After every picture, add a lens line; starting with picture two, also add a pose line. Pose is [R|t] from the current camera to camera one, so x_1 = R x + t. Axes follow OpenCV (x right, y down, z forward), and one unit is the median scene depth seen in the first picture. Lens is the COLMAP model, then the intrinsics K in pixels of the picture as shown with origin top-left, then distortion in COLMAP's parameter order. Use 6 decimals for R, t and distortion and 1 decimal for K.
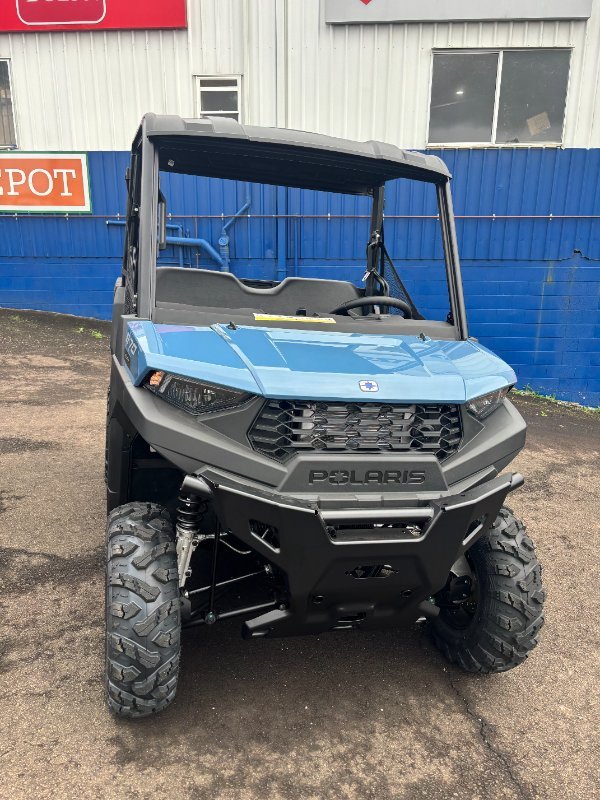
lens RADIAL K [[610.6, 0, 296.4], [0, 610.6, 396.3], [0, 0, 1]] dist [0.059915, -0.066492]
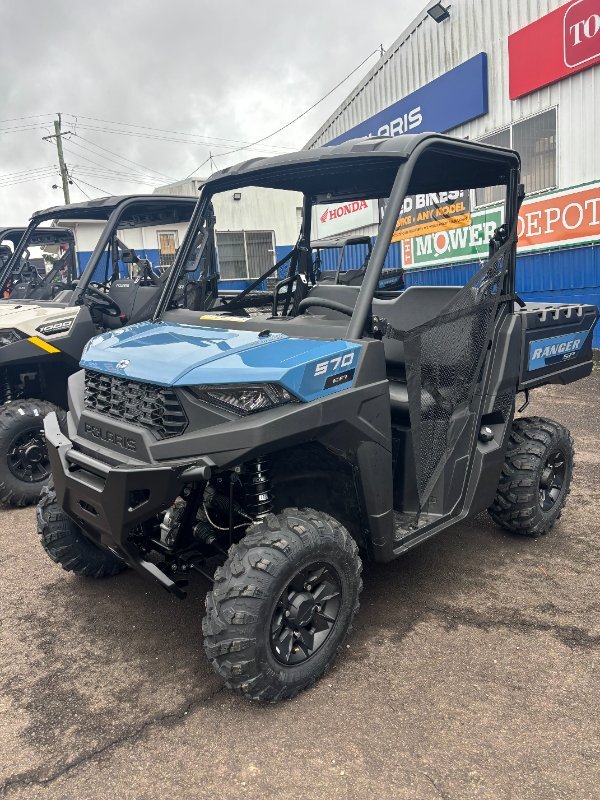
lens RADIAL K [[611.7, 0, 300.0], [0, 611.7, 400.0], [0, 0, 1]] dist [0.064107, -0.070665]
pose [[0.499125, 0.092614, -0.861566, 0.907049], [-0.144895, 0.989194, 0.022392, -0.016534], [0.854330, 0.113661, 0.507151, 0.452167]]
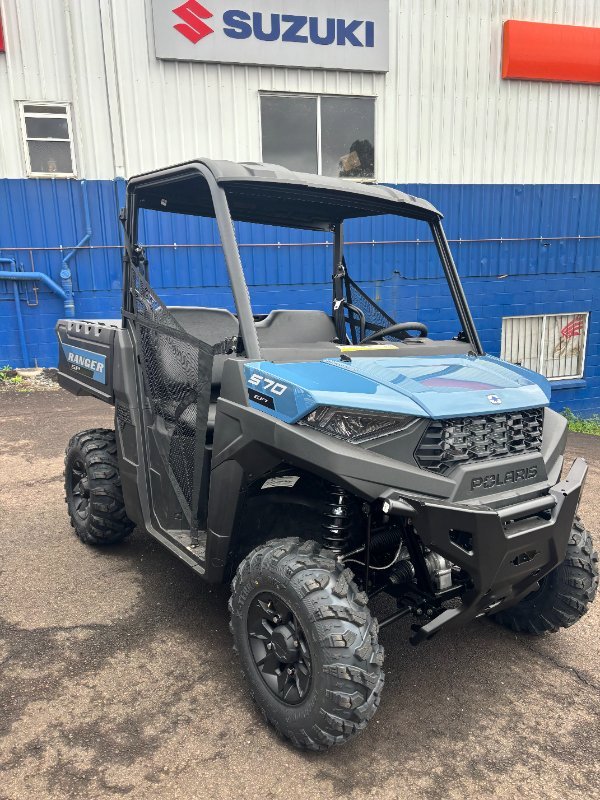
lens RADIAL K [[604.7, 0, 295.8], [0, 604.7, 394.7], [0, 0, 1]] dist [0.068916, -0.075508]
pose [[0.936191, -0.103780, 0.335822, -0.410295], [0.116707, 0.992994, -0.018483, -0.031978], [-0.331551, 0.056497, 0.941744, 0.024634]]
